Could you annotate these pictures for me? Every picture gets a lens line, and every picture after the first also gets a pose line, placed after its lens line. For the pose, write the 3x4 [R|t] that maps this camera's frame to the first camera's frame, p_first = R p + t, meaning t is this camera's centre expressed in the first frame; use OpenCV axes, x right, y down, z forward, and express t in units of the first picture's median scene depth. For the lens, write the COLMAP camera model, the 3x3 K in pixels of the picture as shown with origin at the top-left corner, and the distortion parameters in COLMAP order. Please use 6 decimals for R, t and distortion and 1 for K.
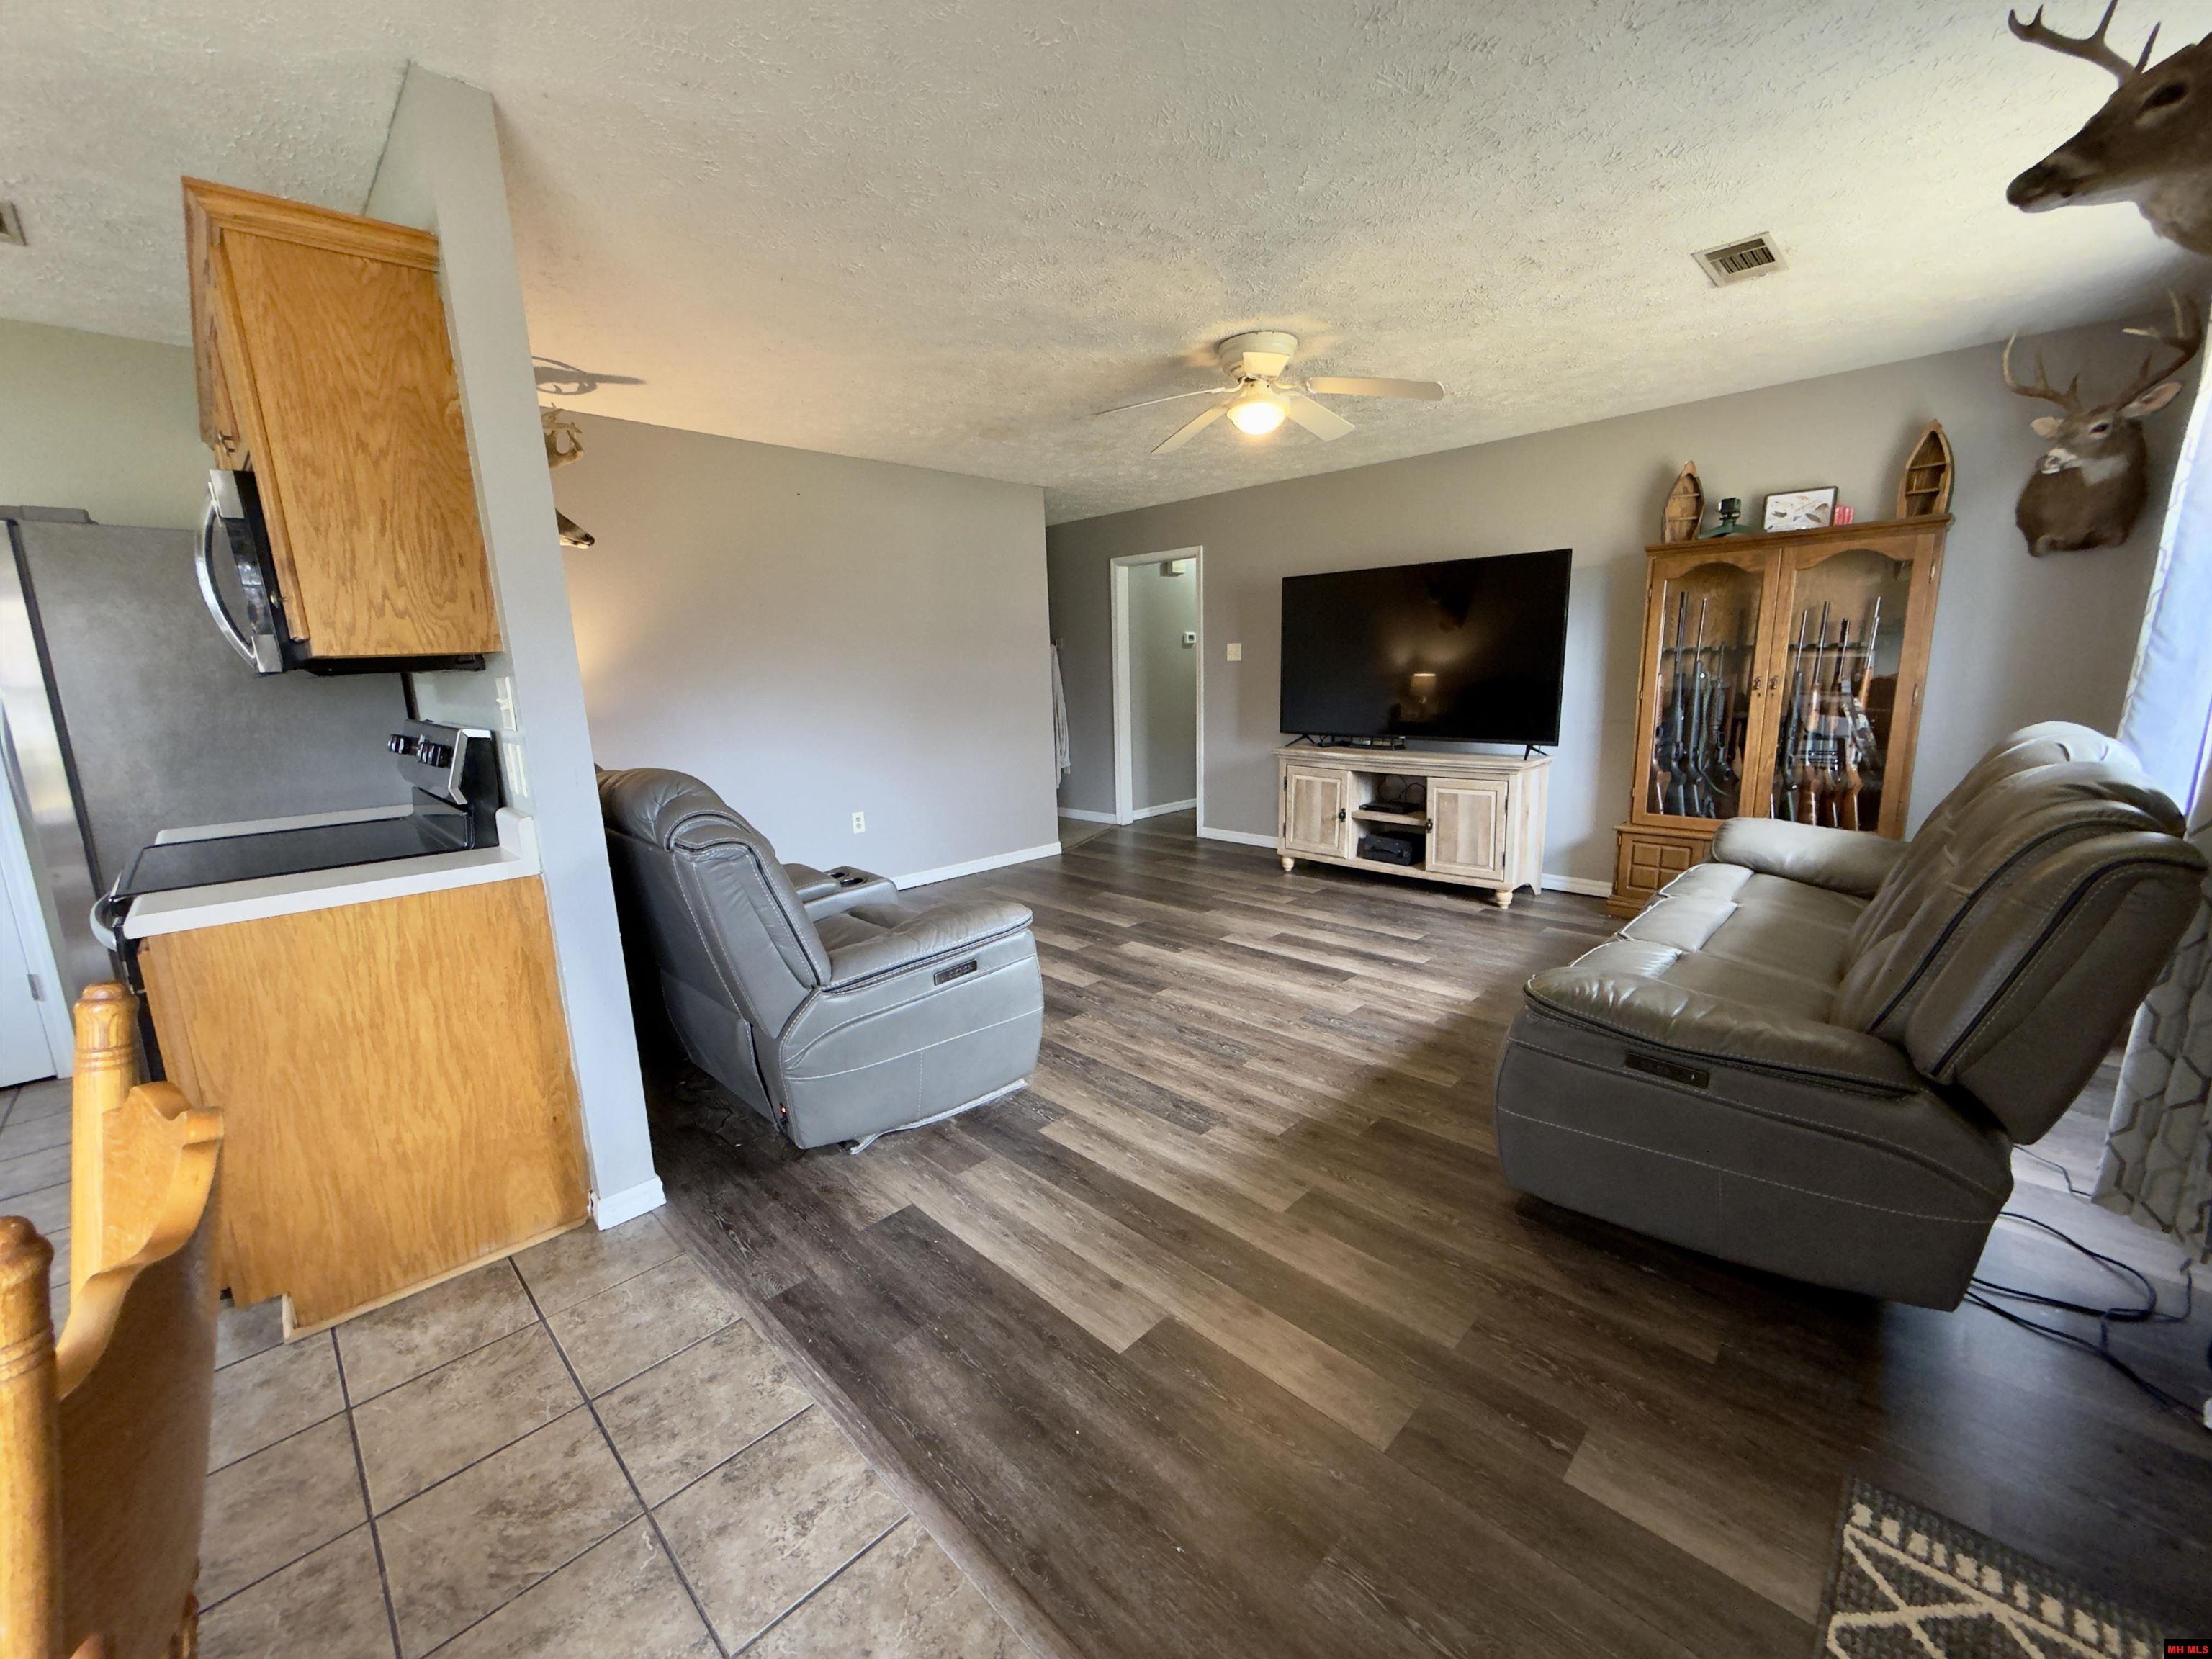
lens RADIAL K [[878.9, 0, 1101.2], [0, 878.9, 825.6], [0, 0, 1]] dist [-0.000879, 0.000608]
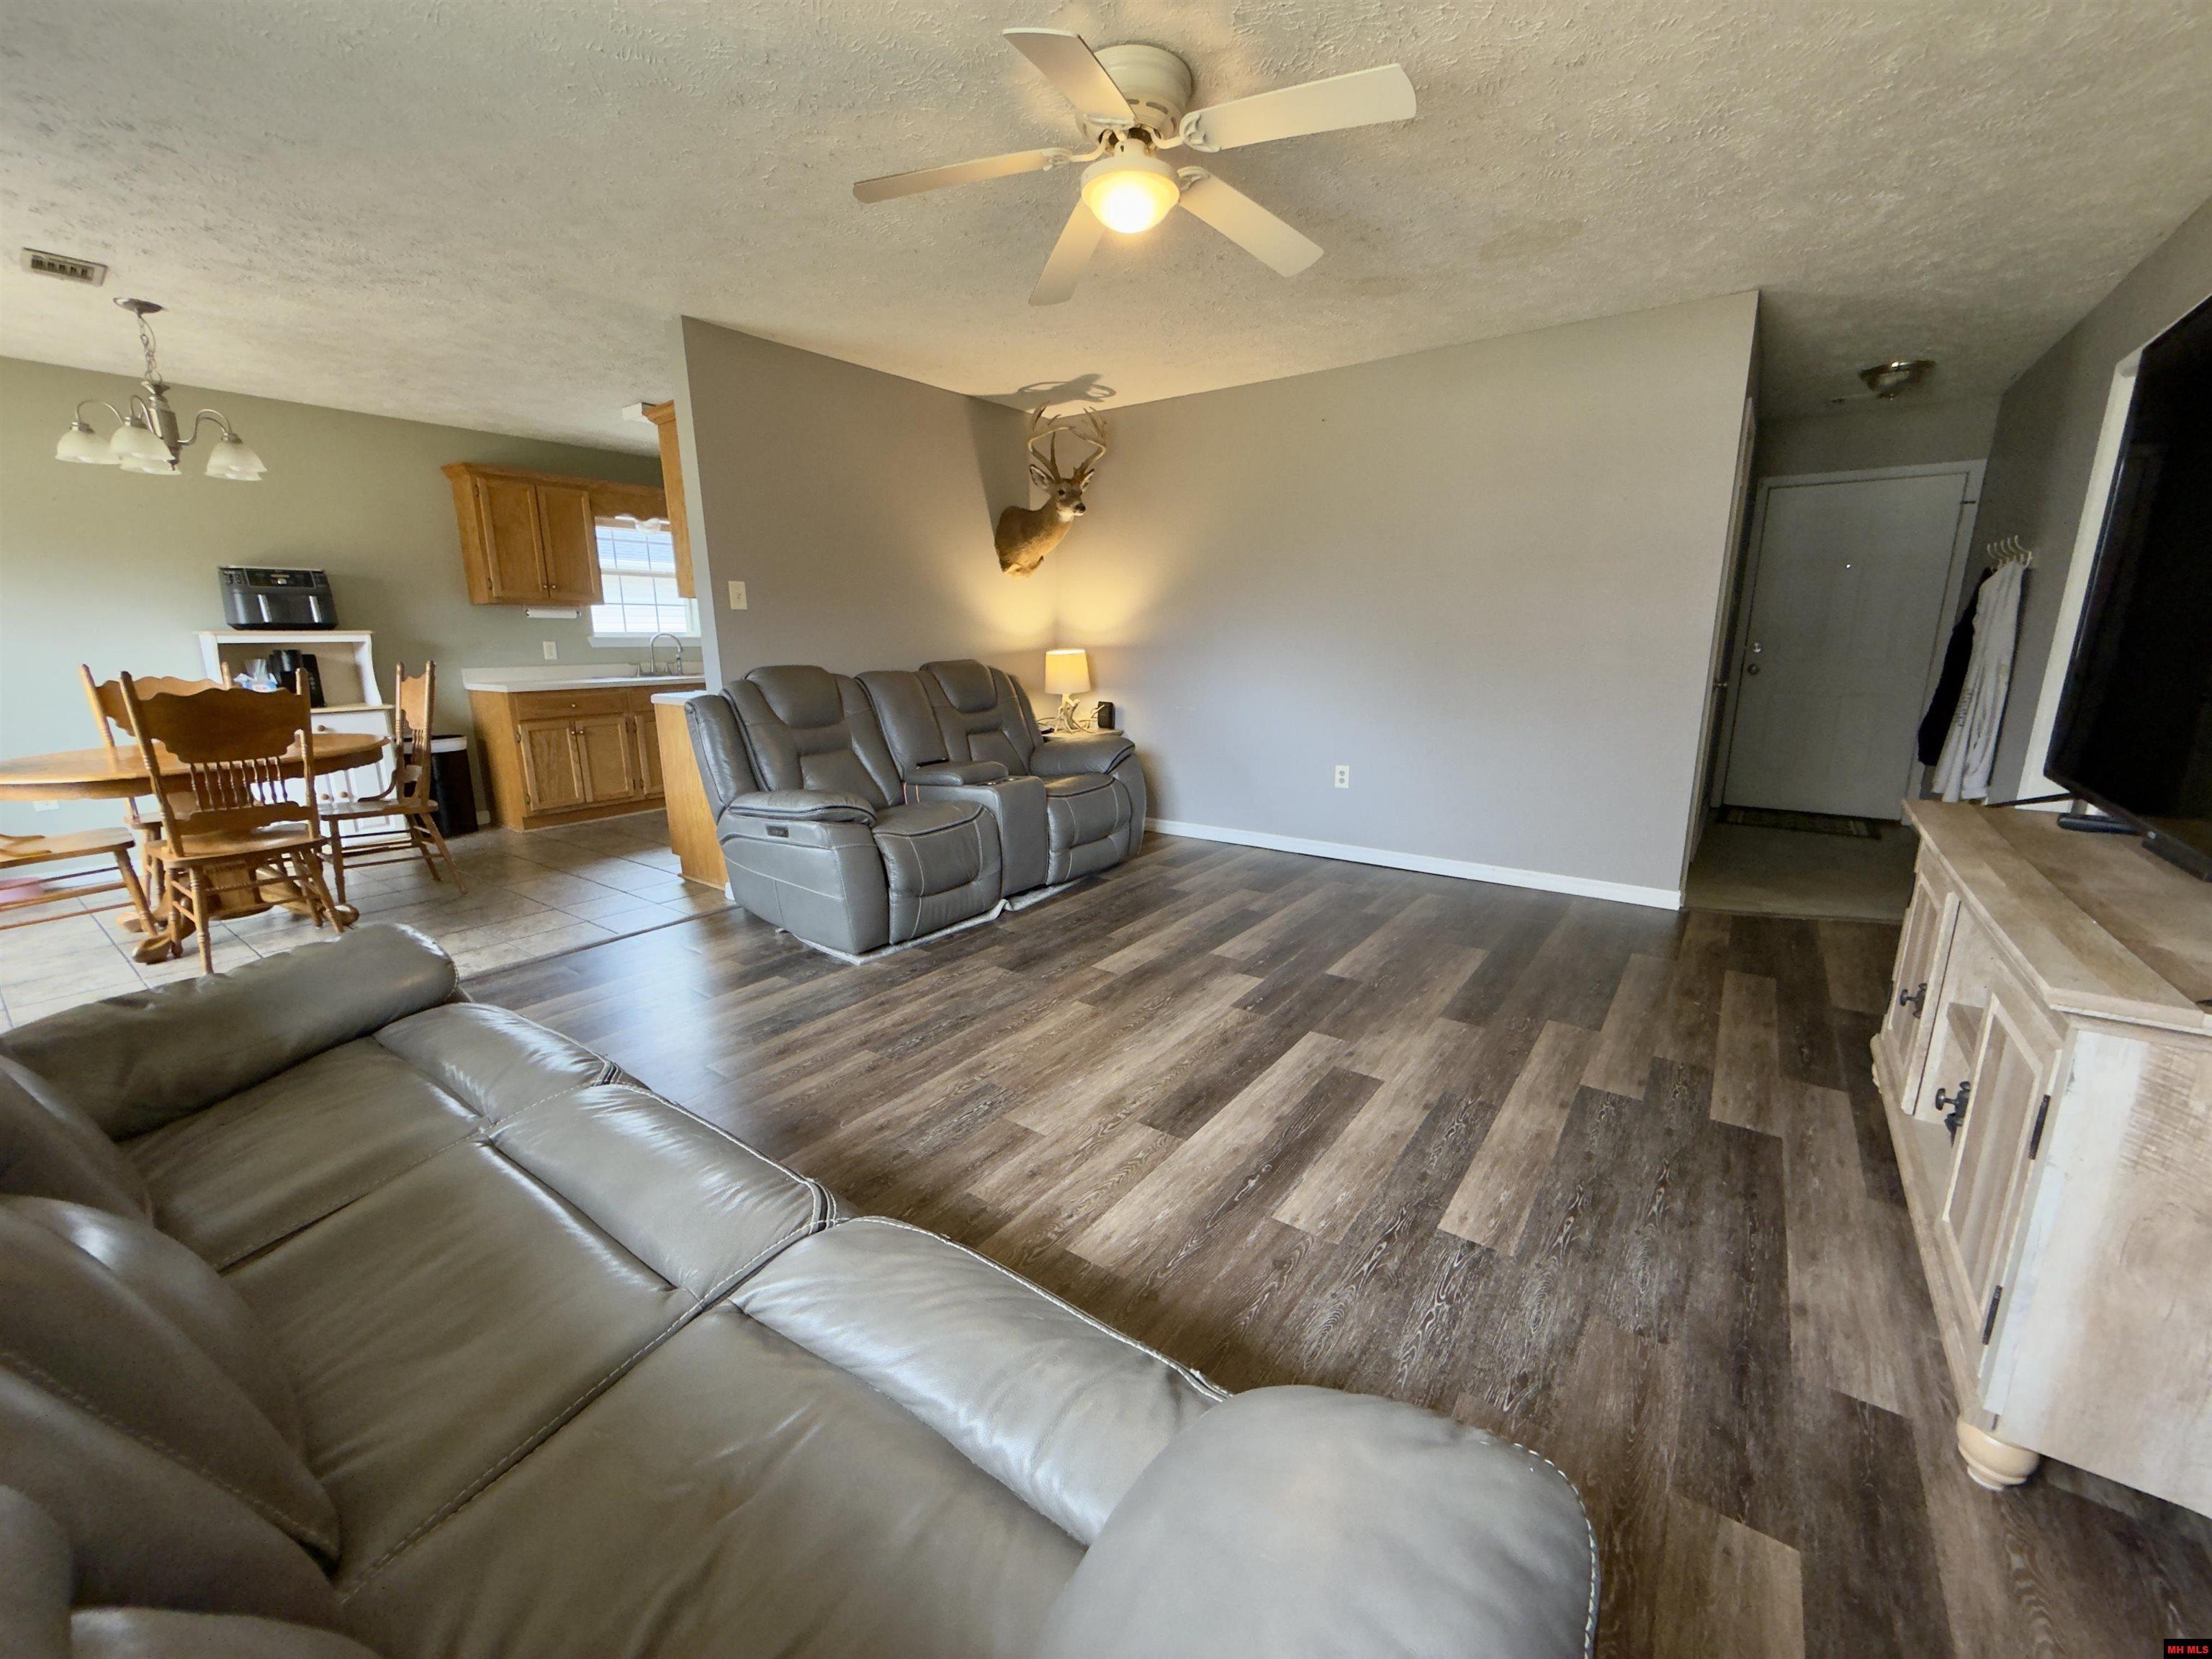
lens RADIAL K [[878.9, 0, 1109.9], [0, 878.9, 825.1], [0, 0, 1]] dist [-0.000879, 0.000608]
pose [[0.156322, 0.235751, -0.959158, 0.776482], [-0.177455, 0.961999, 0.207528, -0.137957], [0.971634, 0.137766, 0.192217, 0.800742]]
